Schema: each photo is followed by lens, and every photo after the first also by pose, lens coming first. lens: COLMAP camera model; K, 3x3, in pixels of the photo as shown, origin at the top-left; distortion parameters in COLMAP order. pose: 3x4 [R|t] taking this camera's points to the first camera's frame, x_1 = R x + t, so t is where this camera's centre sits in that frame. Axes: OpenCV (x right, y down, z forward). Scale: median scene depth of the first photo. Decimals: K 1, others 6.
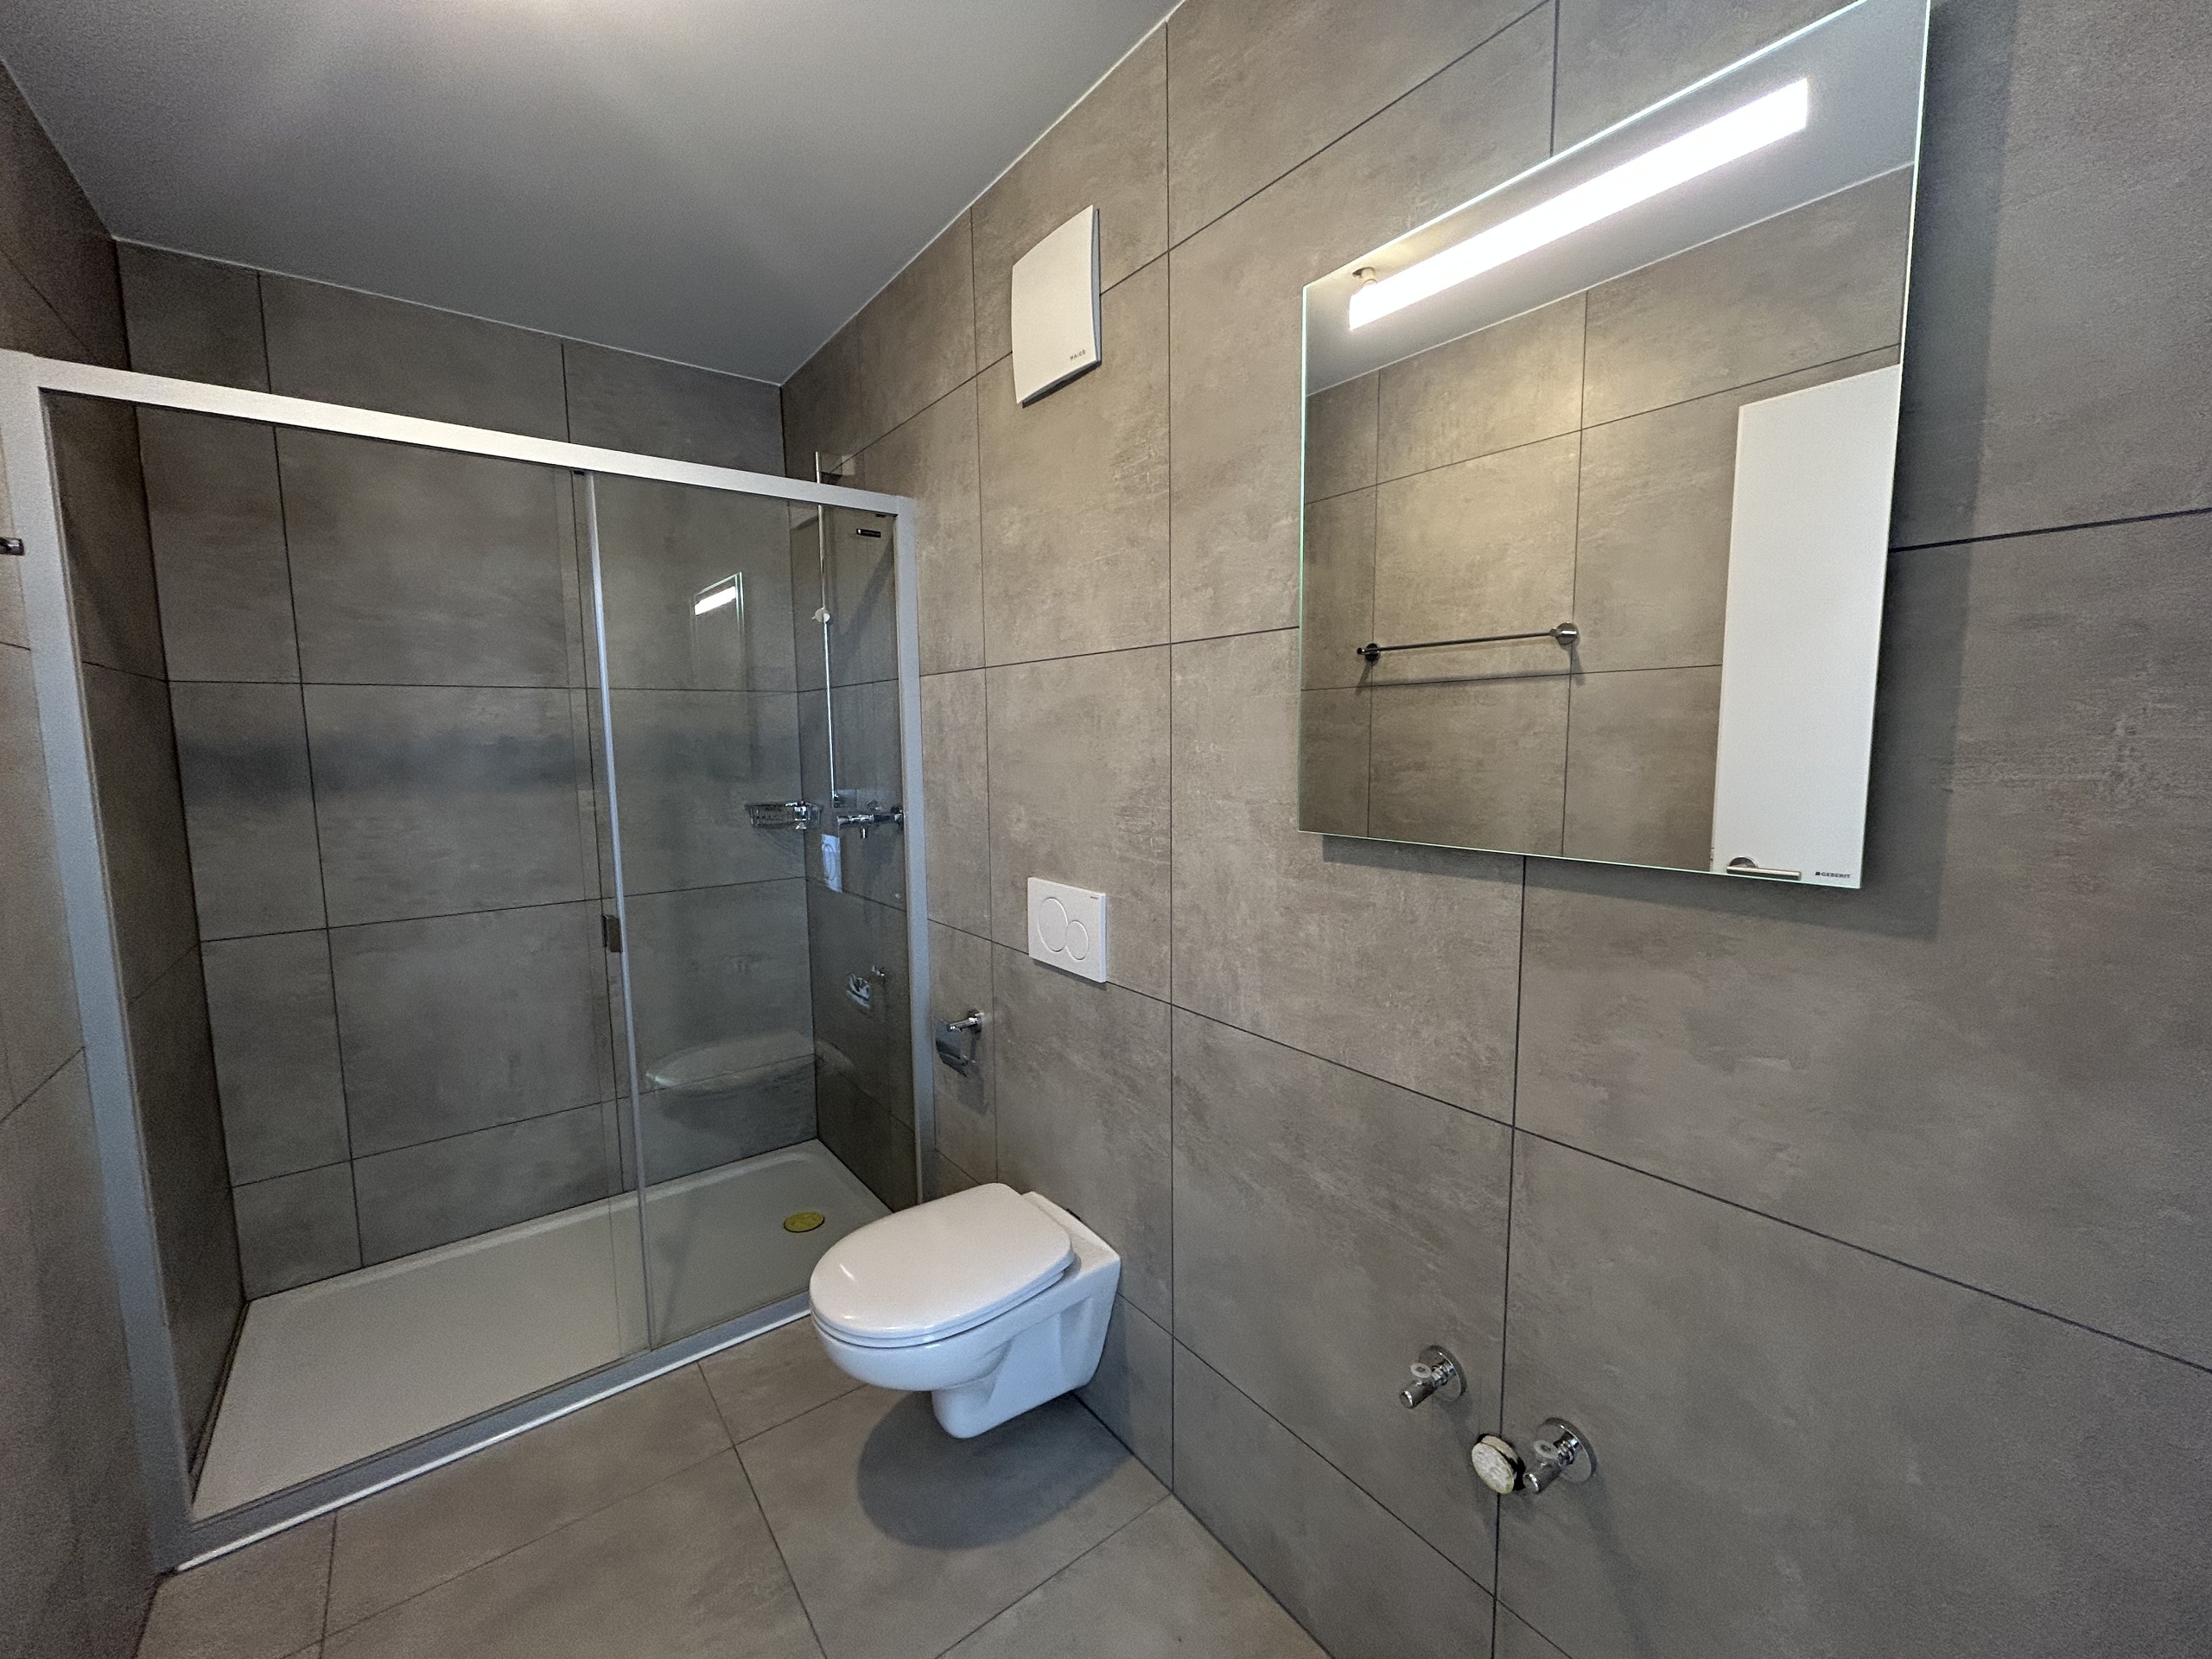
lens RADIAL K [[890.9, 0, 1131.5], [0, 890.9, 829.9], [0, 0, 1]] dist [0.000145, -0.000123]
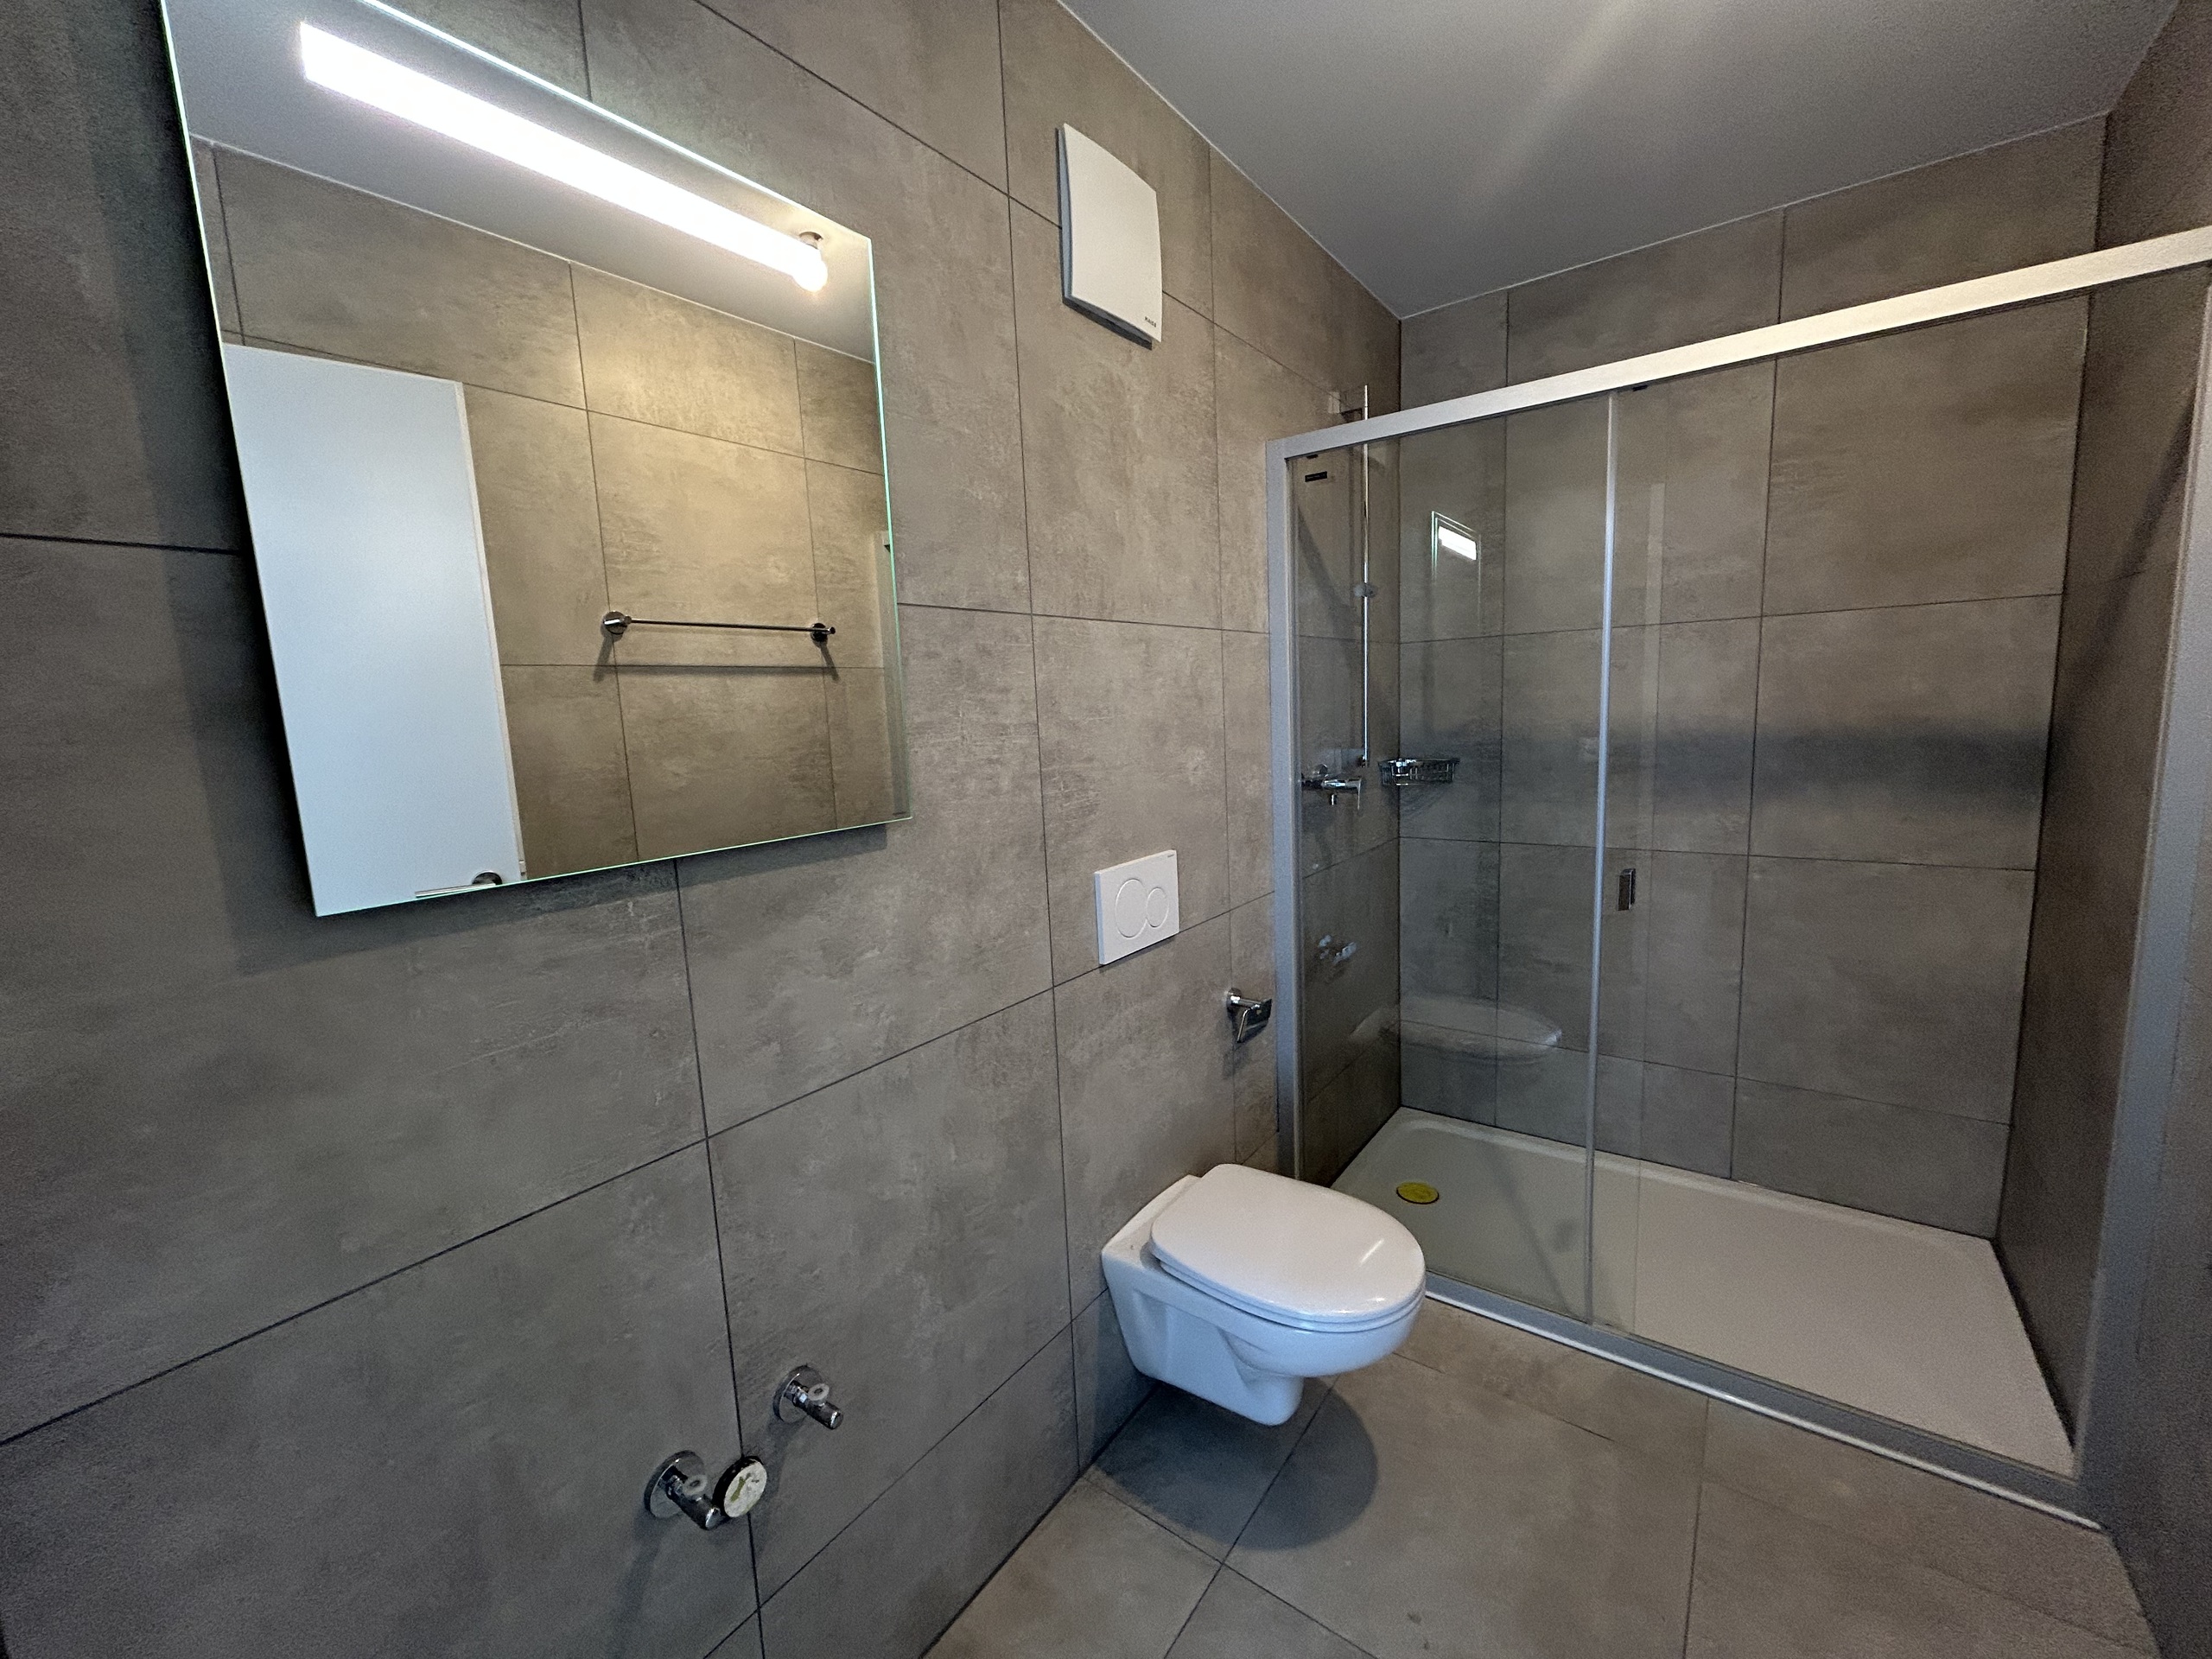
lens RADIAL K [[890.9, 0, 1131.5], [0, 890.9, 829.9], [0, 0, 1]] dist [0.000145, -0.000123]
pose [[-0.277798, -0.110998, 0.954205, -0.692193], [0.155107, 0.975086, 0.158584, -0.086630], [-0.948035, 0.192058, -0.253661, 0.888631]]
